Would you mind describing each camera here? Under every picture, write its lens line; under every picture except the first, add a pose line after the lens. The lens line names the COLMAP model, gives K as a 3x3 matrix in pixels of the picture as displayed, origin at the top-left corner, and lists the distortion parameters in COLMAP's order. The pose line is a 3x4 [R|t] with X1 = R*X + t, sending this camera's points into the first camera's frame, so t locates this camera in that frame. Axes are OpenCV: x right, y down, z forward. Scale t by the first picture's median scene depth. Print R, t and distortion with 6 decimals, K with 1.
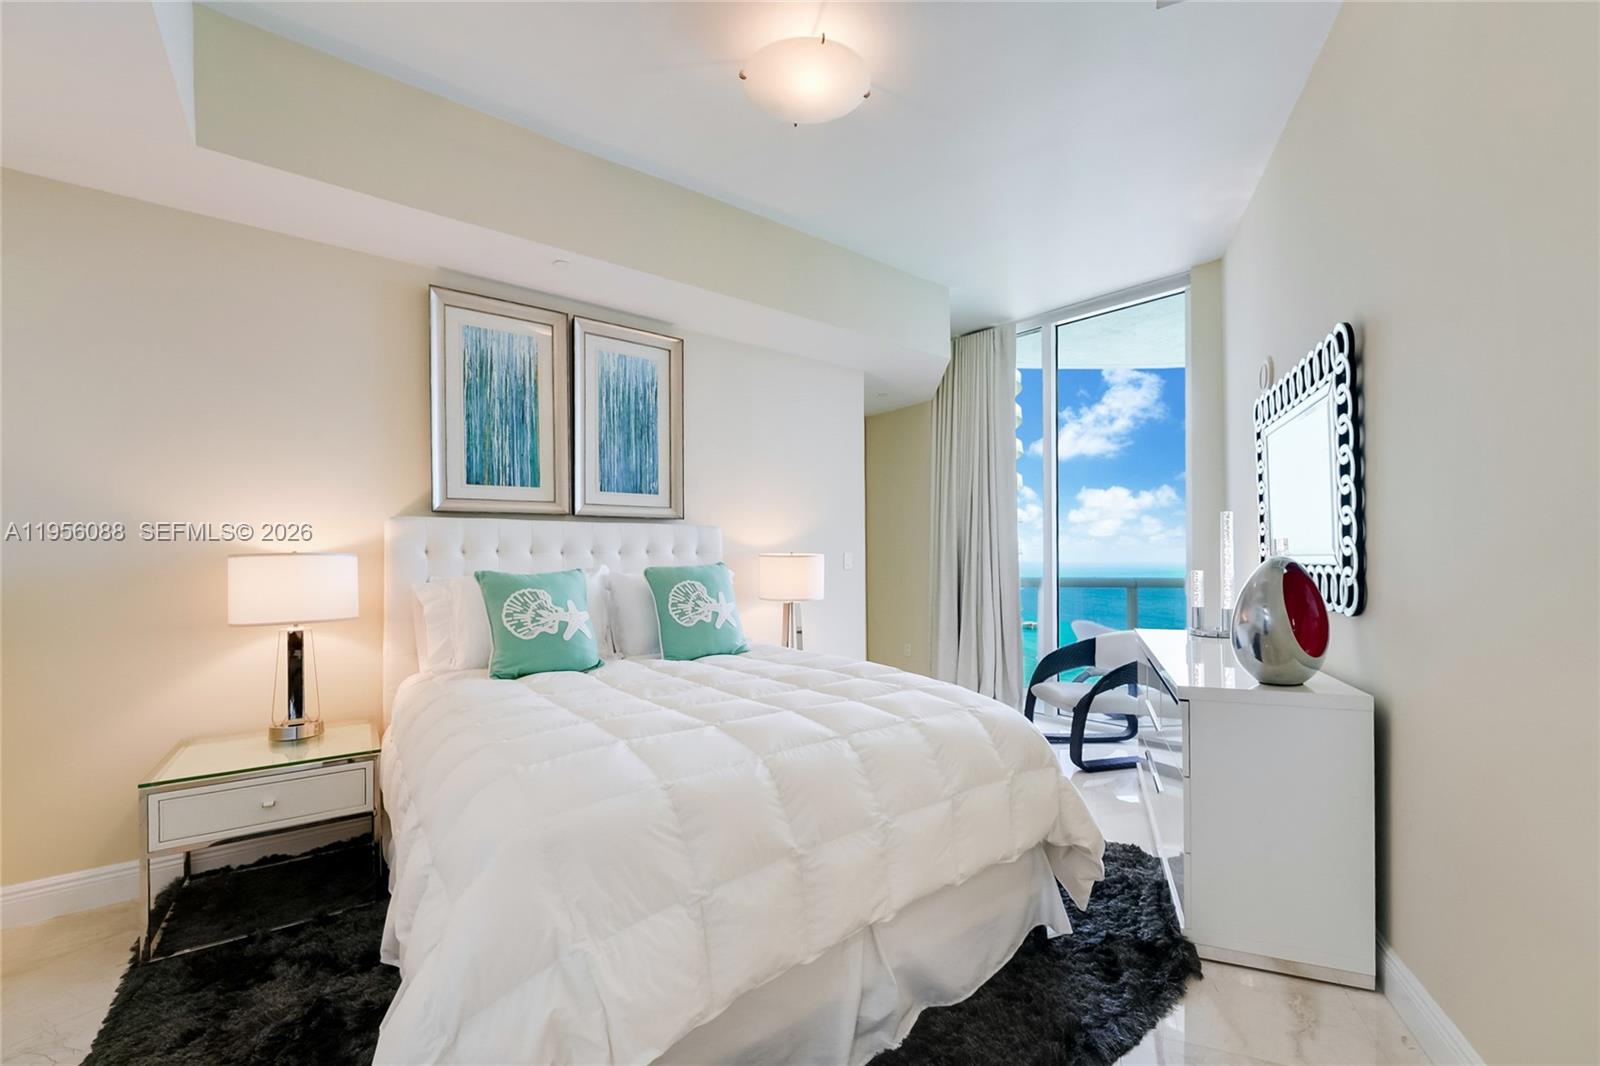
lens RADIAL K [[748.8, 0, 800.0], [0, 748.8, 537.6], [0, 0, 1]] dist [0.002298, -0.002000]
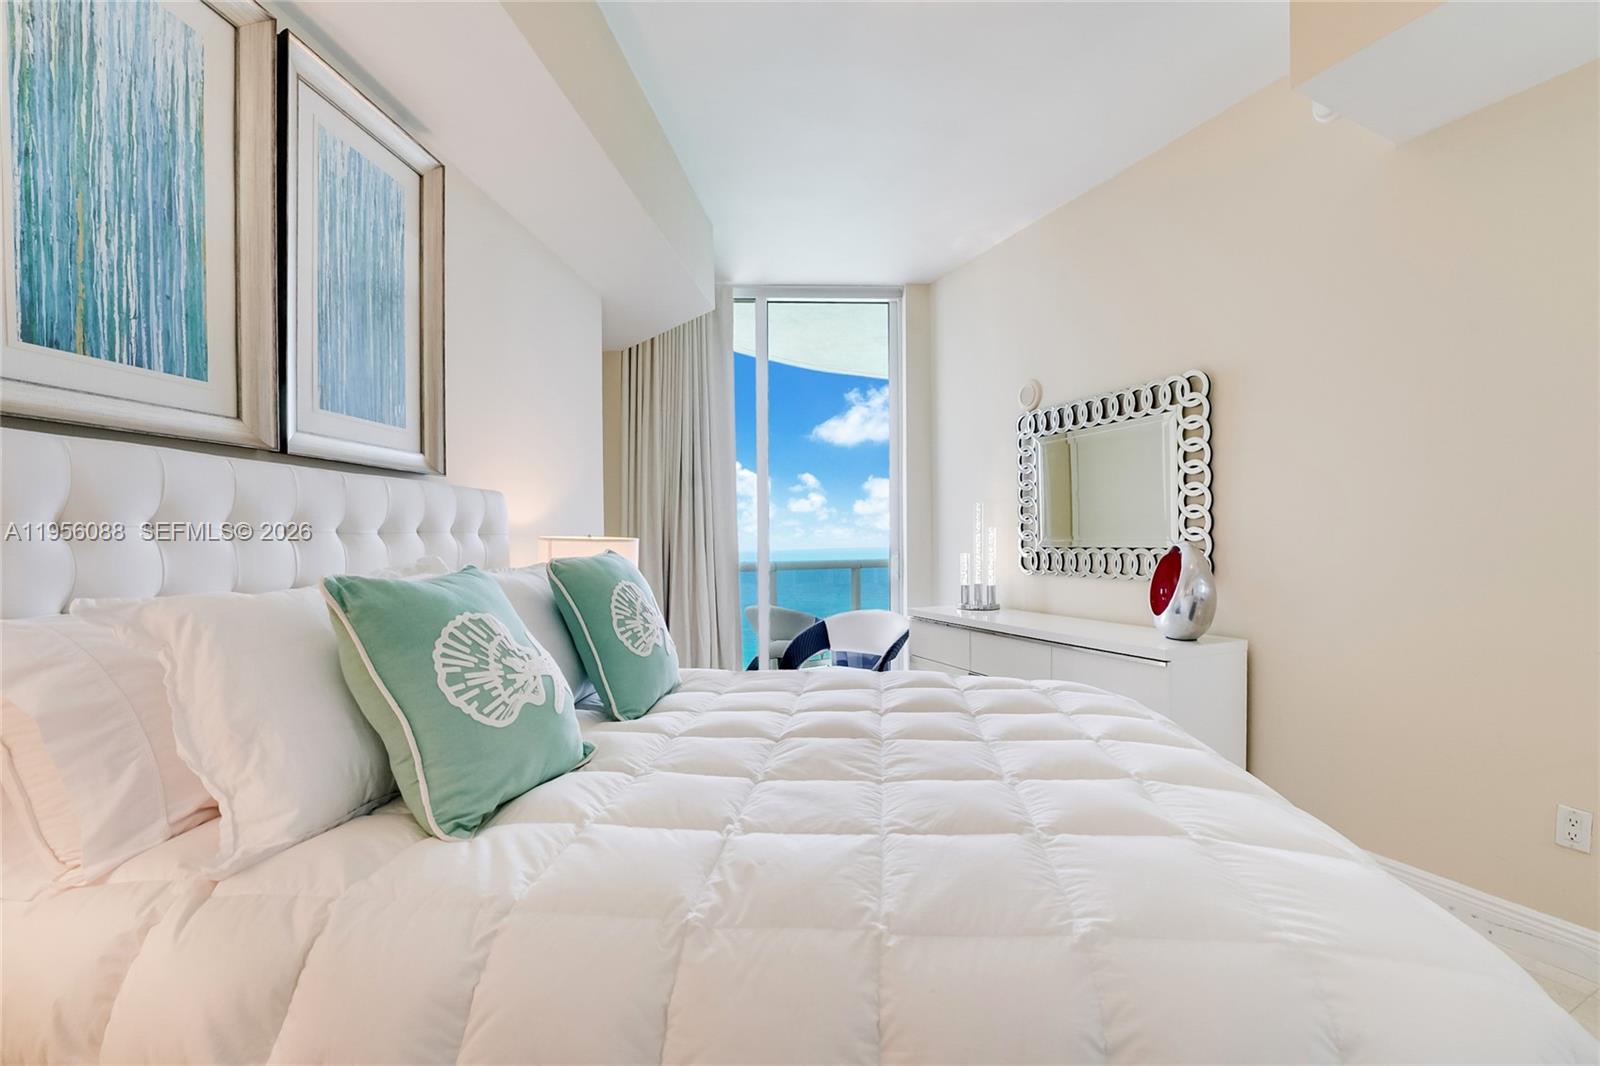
lens RADIAL K [[748.8, 0, 800.5], [0, 748.8, 525.4], [0, 0, 1]] dist [0.002298, -0.002000]
pose [[0.607334, 0.017117, 0.794263, -0.484256], [-0.025343, 0.999676, -0.002165, 0.008825], [-0.794043, -0.018814, 0.607571, 0.460671]]
